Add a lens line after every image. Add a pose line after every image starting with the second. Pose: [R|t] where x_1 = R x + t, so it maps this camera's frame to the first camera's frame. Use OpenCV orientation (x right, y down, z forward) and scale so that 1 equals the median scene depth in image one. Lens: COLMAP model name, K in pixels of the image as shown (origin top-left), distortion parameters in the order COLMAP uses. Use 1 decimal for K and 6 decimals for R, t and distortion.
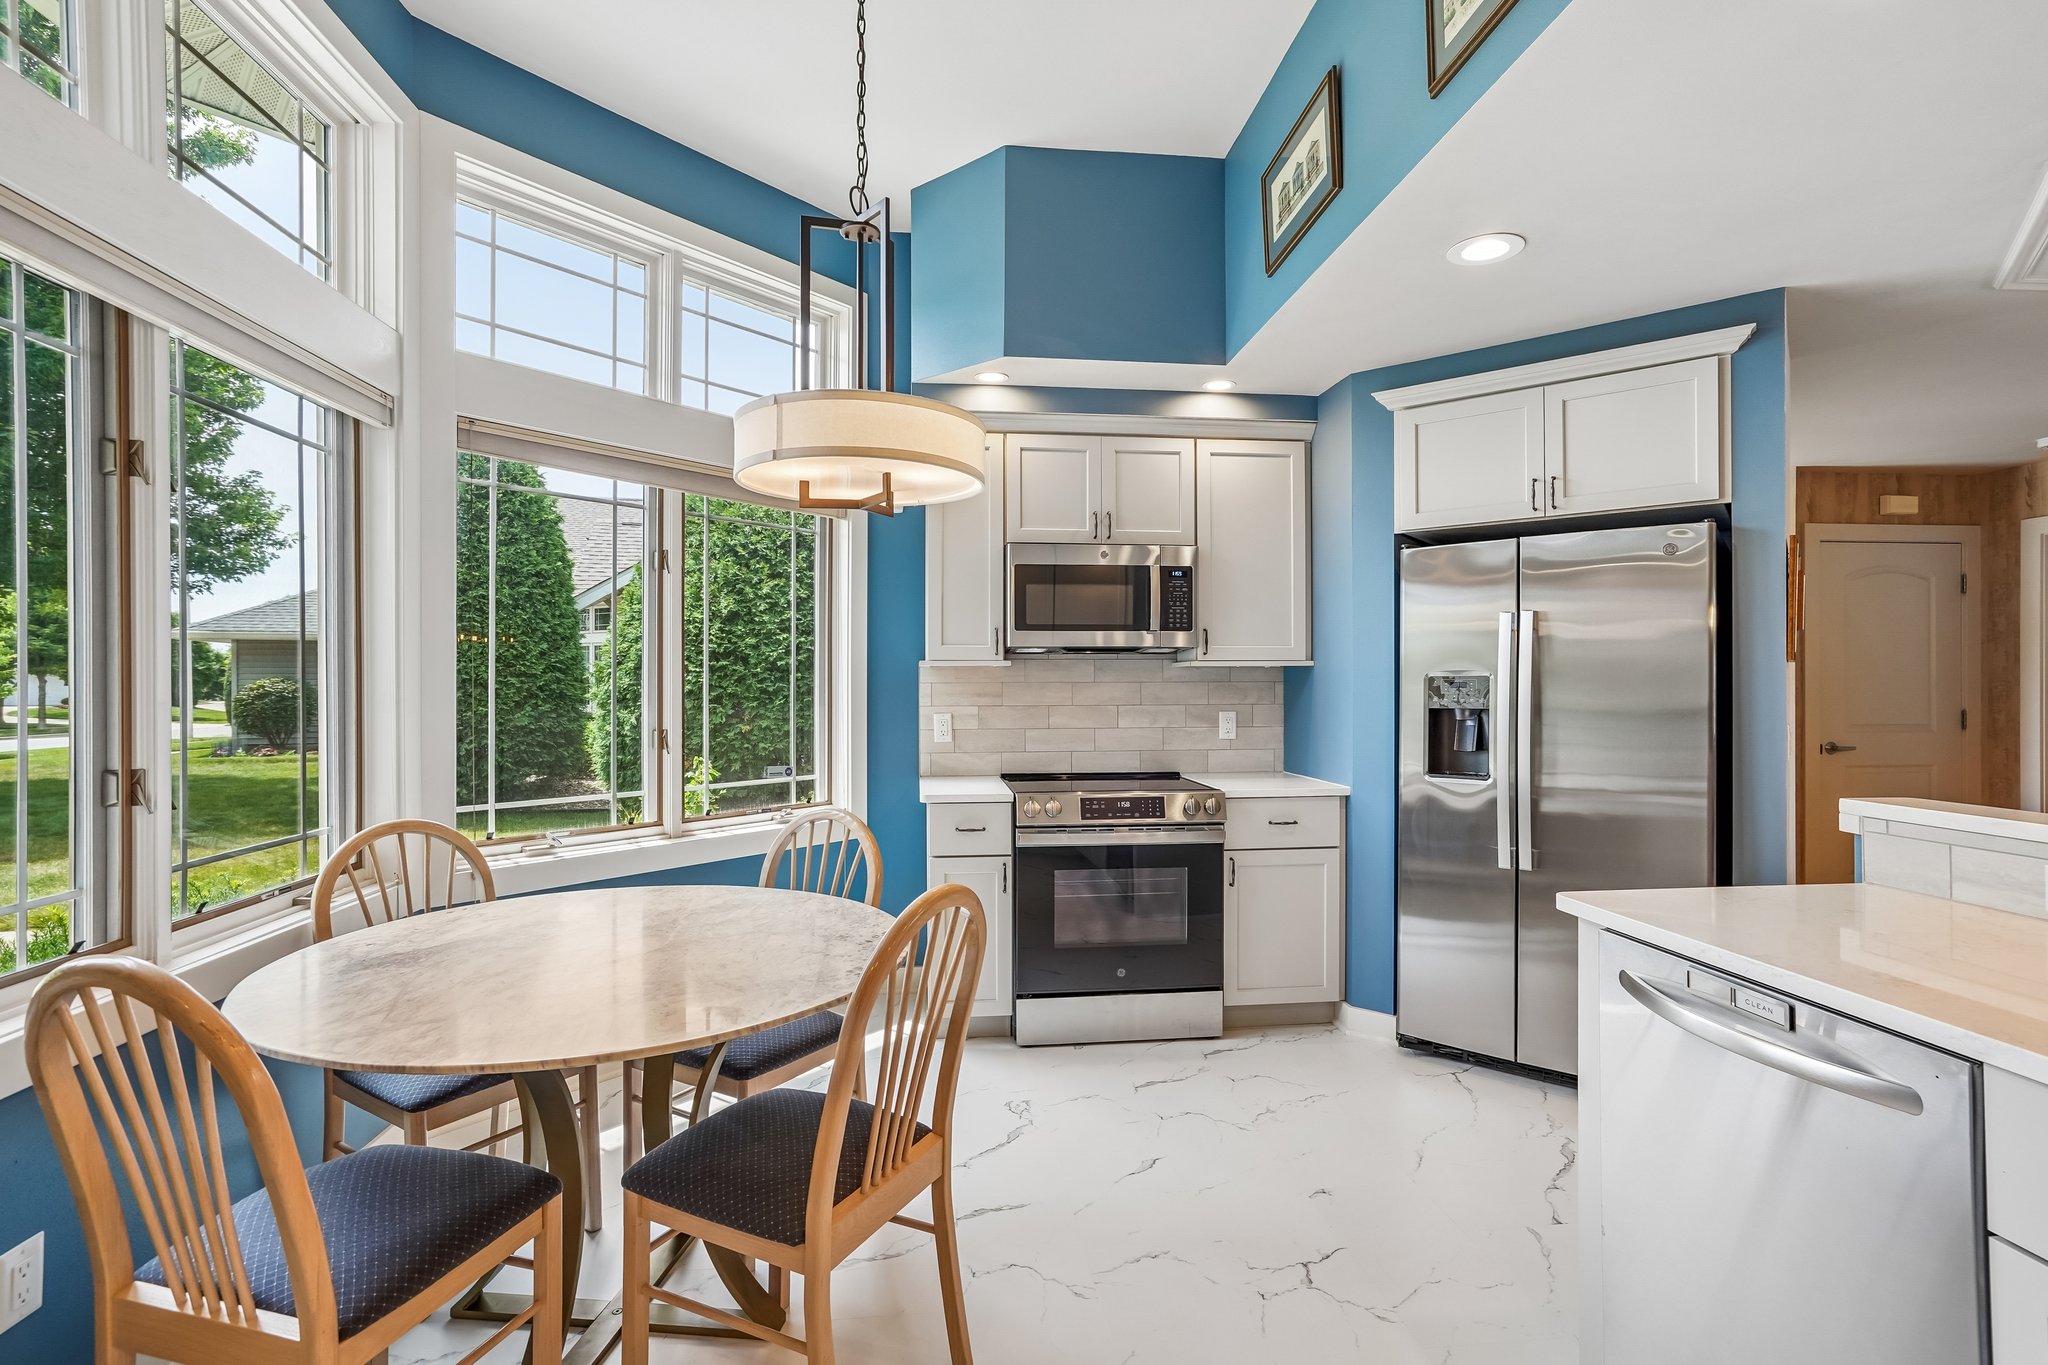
lens RADIAL K [[1010.9, 0, 1054.7], [0, 1010.9, 687.7], [0, 0, 1]] dist [-0.028591, 0.019315]
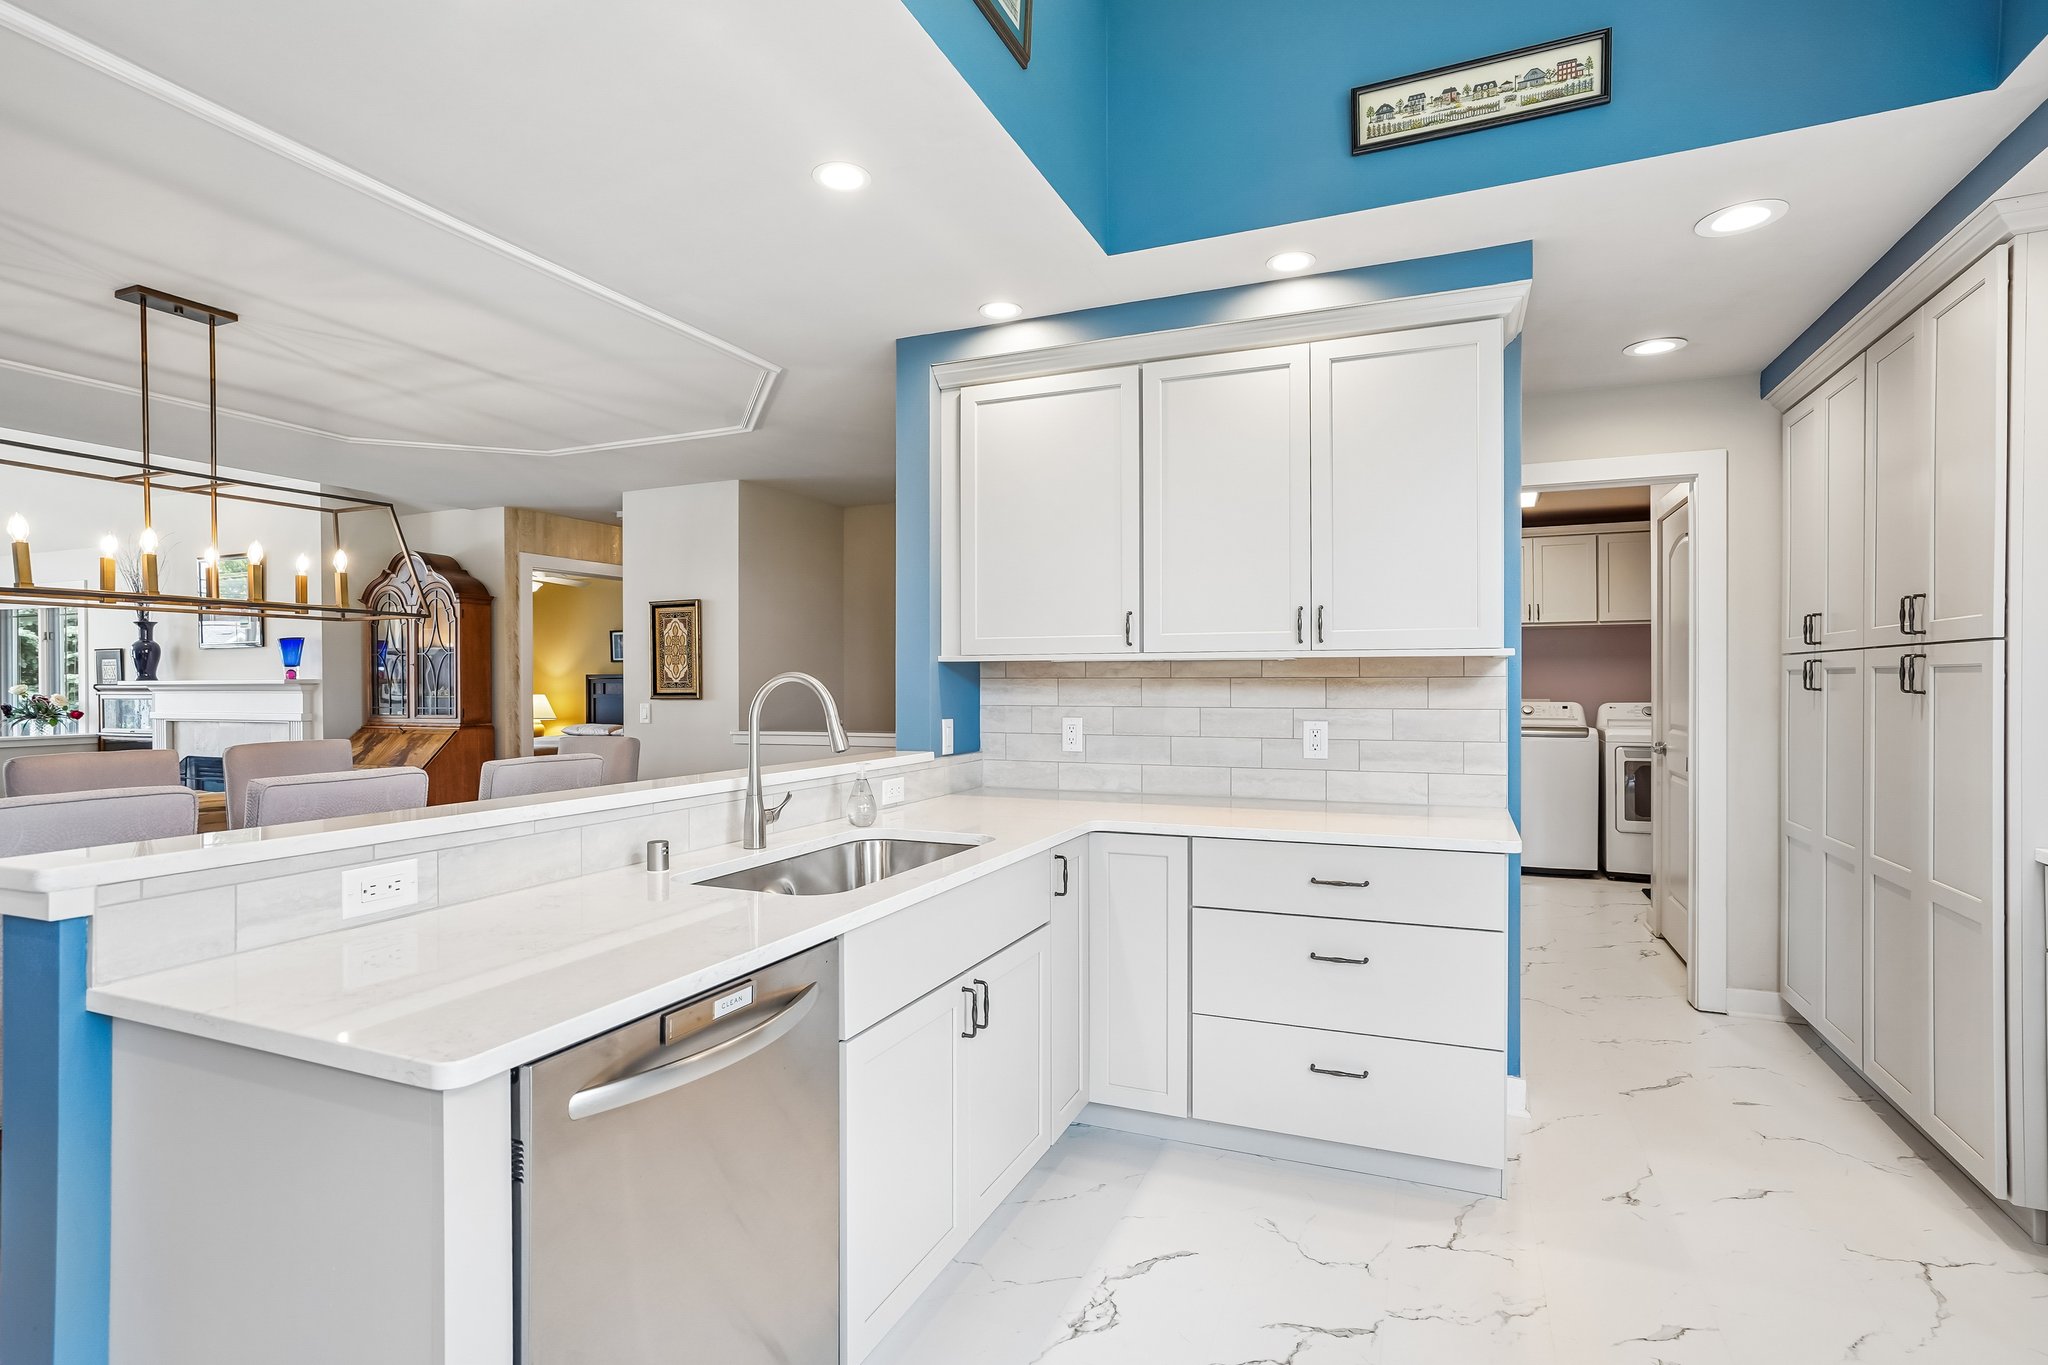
lens RADIAL K [[1010.9, 0, 1041.5], [0, 1010.9, 690.9], [0, 0, 1]] dist [-0.028591, 0.019315]
pose [[-0.891049, 0.002305, 0.453902, -0.025237], [0.007550, 0.999924, 0.009745, -0.000129], [-0.453845, 0.012110, -0.890999, 0.837096]]
